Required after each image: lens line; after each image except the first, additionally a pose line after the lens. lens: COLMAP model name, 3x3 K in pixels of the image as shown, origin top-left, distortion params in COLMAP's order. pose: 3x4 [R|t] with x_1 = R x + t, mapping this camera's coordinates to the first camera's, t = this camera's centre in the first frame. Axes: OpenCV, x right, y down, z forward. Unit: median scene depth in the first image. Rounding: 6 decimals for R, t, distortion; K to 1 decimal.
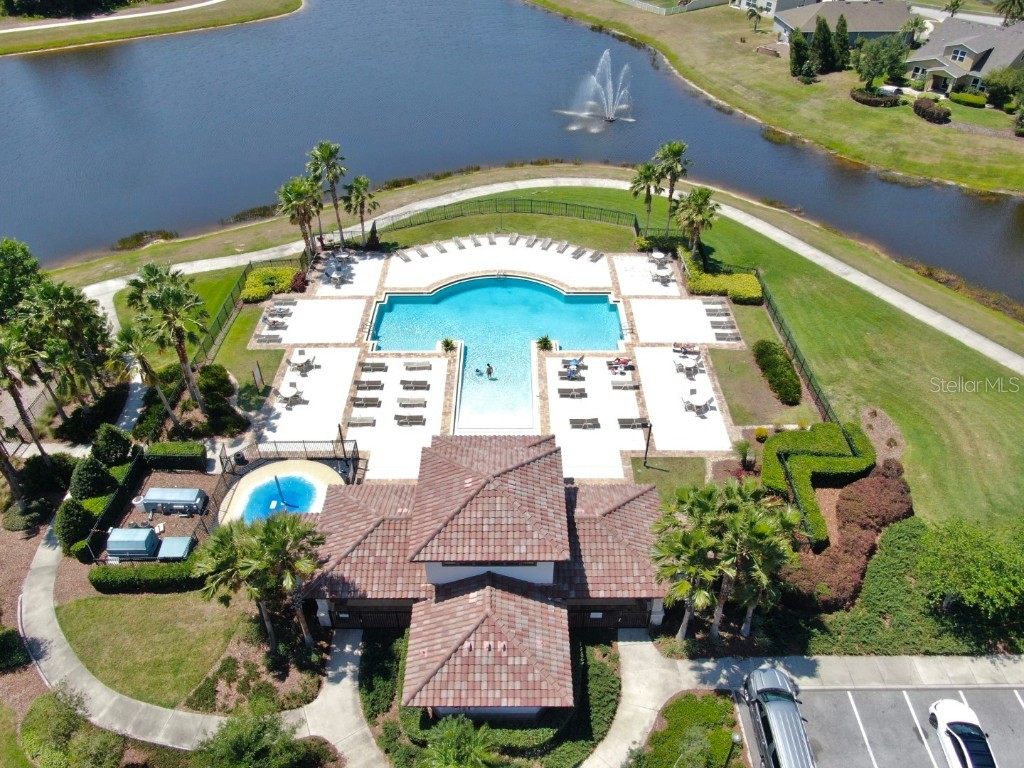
lens RADIAL K [[736.9, 0, 512.0], [0, 736.9, 384.0], [0, 0, 1]] dist [-0.025825, 0.001285]
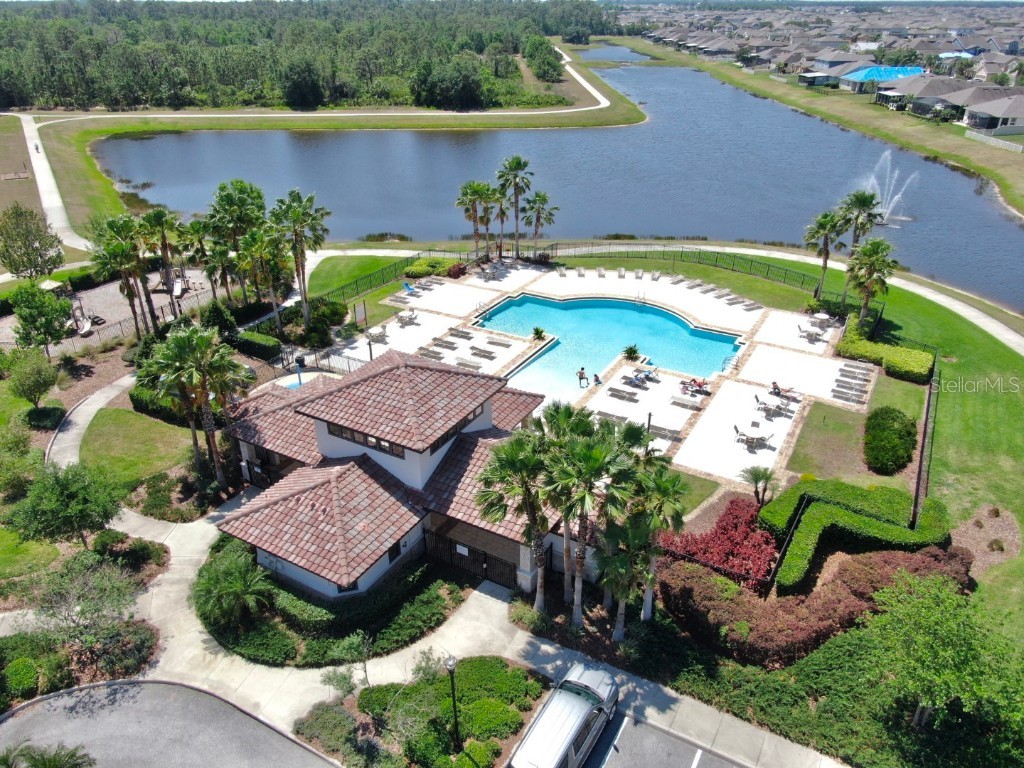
lens RADIAL K [[735.7, 0, 512.0], [0, 735.7, 384.0], [0, 0, 1]] dist [-0.016848, 0.001810]
pose [[0.865117, 0.225345, -0.448099, 0.336235], [-0.309545, 0.942834, -0.123476, 0.141117], [0.394658, 0.245528, 0.885416, 0.125239]]
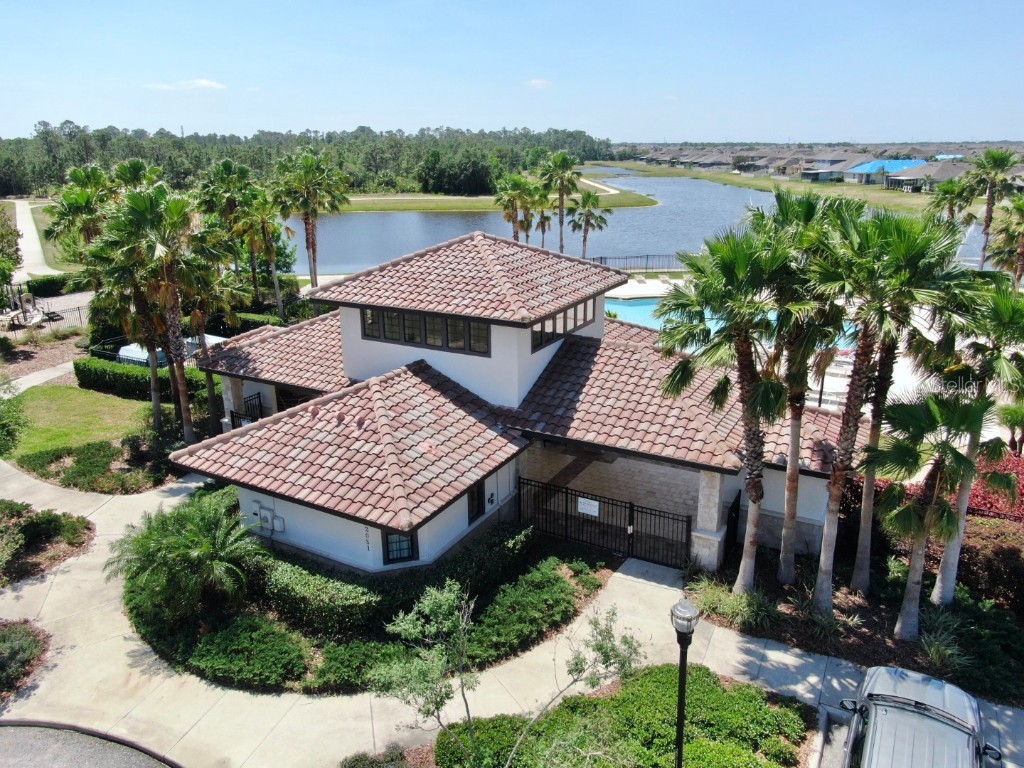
lens RADIAL K [[735.7, 0, 512.0], [0, 735.7, 384.0], [0, 0, 1]] dist [-0.016848, 0.001810]
pose [[0.871390, 0.137777, -0.470847, 0.196031], [-0.298872, 0.910181, -0.286785, 0.260944], [0.389044, 0.390625, 0.834300, 0.330764]]
